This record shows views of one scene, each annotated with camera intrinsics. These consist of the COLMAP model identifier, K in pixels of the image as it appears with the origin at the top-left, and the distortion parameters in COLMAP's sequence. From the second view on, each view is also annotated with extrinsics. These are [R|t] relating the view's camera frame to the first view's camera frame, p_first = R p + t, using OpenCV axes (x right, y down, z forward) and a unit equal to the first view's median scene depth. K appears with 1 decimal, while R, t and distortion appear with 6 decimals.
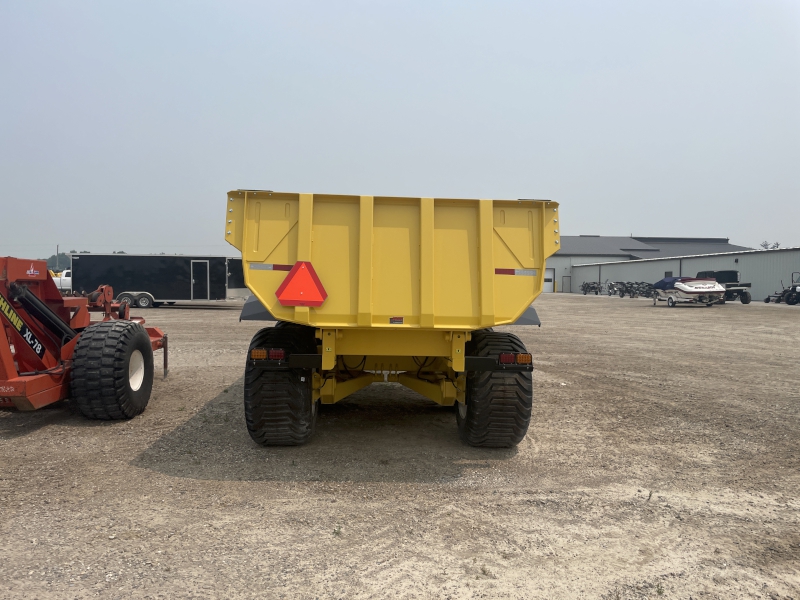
lens RADIAL K [[615.3, 0, 403.7], [0, 615.3, 300.3], [0, 0, 1]] dist [0.051794, -0.091211]
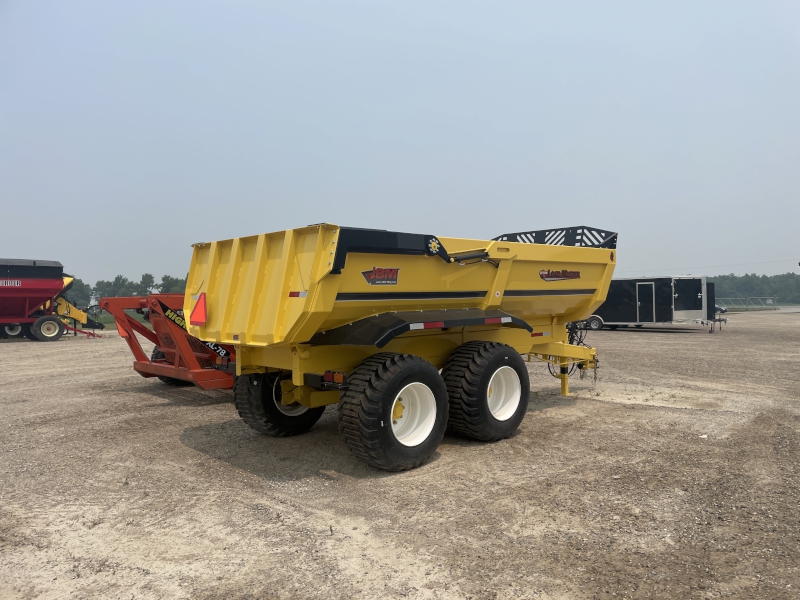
lens RADIAL K [[615.3, 0, 403.7], [0, 615.3, 300.3], [0, 0, 1]] dist [0.051794, -0.091211]
pose [[0.629031, -0.028197, -0.776869, 1.012358], [-0.000779, 0.999319, -0.036902, 0.003218], [0.777380, 0.023818, 0.628580, 0.420879]]
